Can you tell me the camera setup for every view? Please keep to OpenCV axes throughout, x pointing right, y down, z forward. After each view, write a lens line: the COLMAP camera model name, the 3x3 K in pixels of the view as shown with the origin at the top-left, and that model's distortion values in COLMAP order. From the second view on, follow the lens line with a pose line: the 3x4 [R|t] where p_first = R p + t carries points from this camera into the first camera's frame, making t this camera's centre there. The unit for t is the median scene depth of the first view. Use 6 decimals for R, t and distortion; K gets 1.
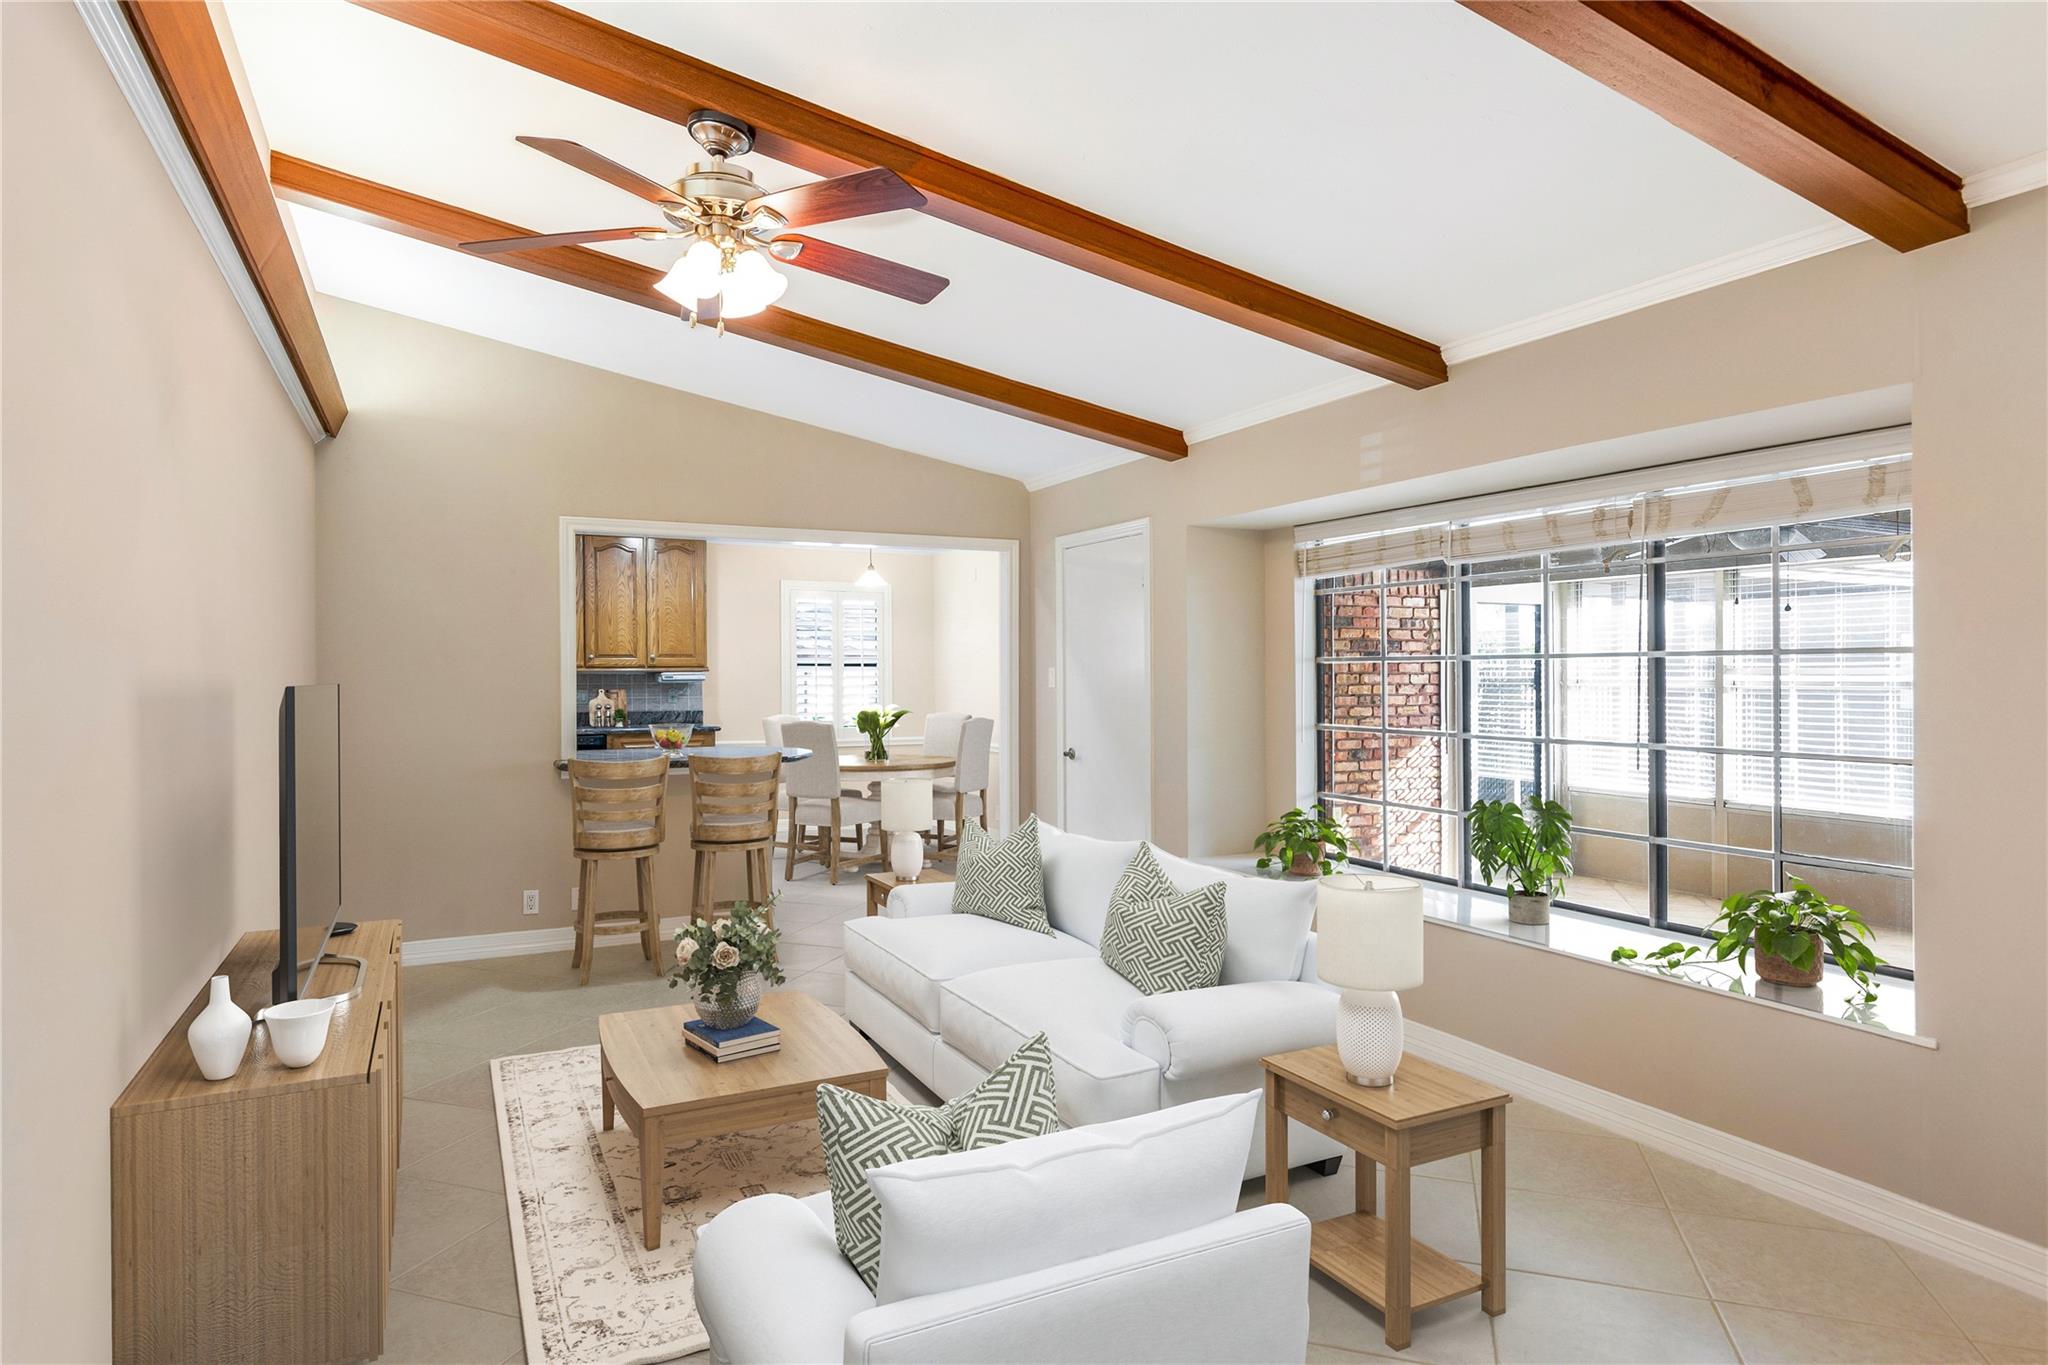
lens RADIAL K [[1165.6, 0, 1013.6], [0, 1165.6, 677.9], [0, 0, 1]] dist [0.001942, -0.000685]
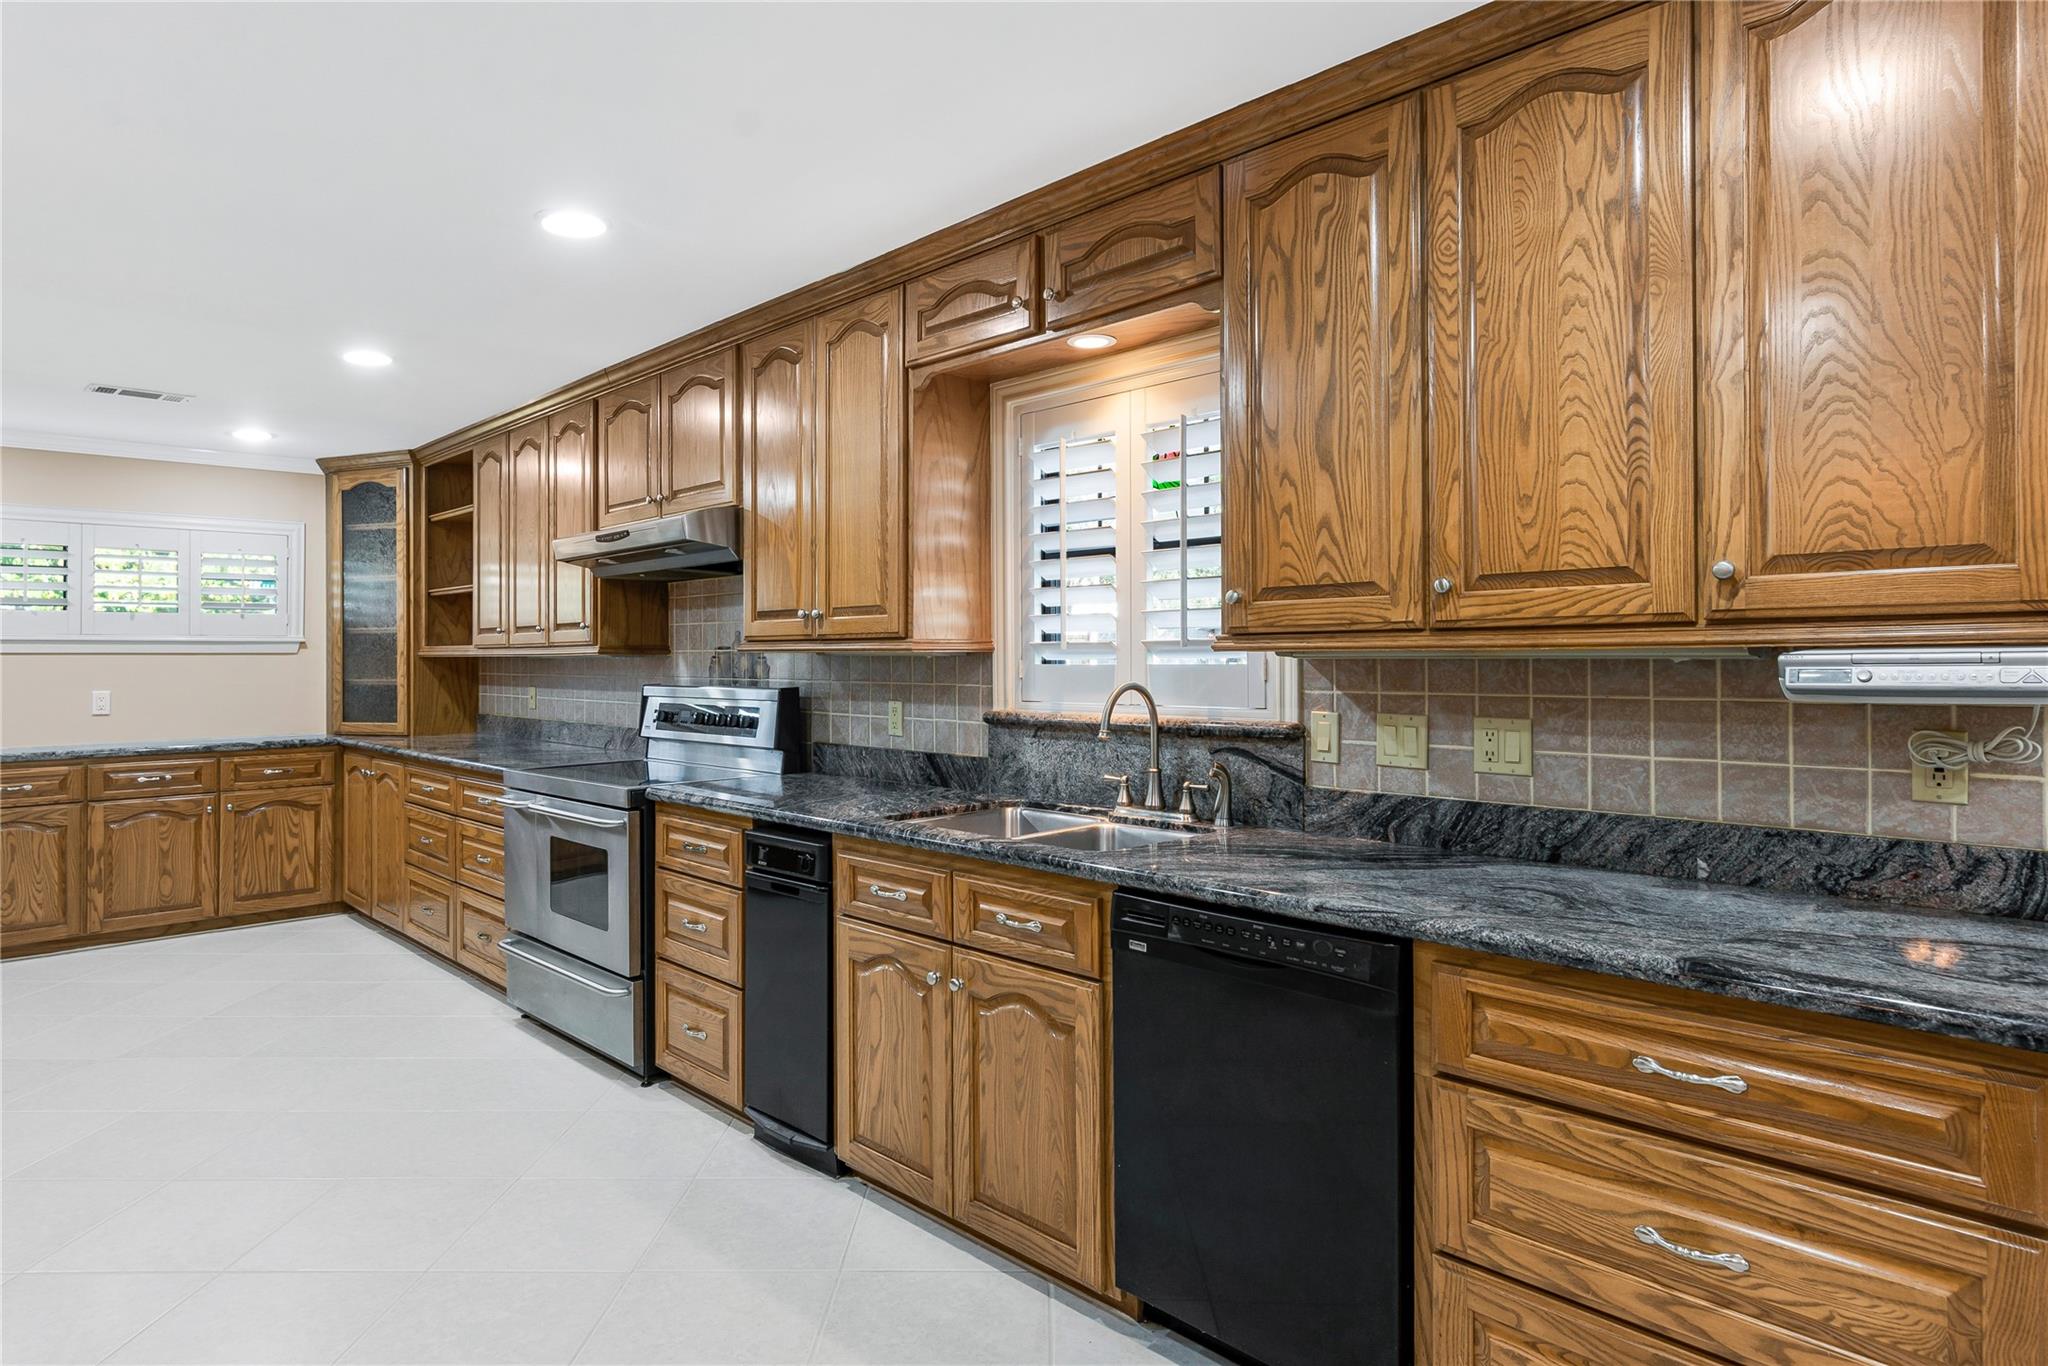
lens RADIAL K [[1175.1, 0, 1010.3], [0, 1175.1, 655.4], [0, 0, 1]] dist [0.002115, -0.001259]
pose [[0.302942, 0.001845, -0.953007, -0.159815], [0.003041, 0.999991, 0.002903, -0.004948], [0.953004, -0.003777, 0.302934, 0.843522]]
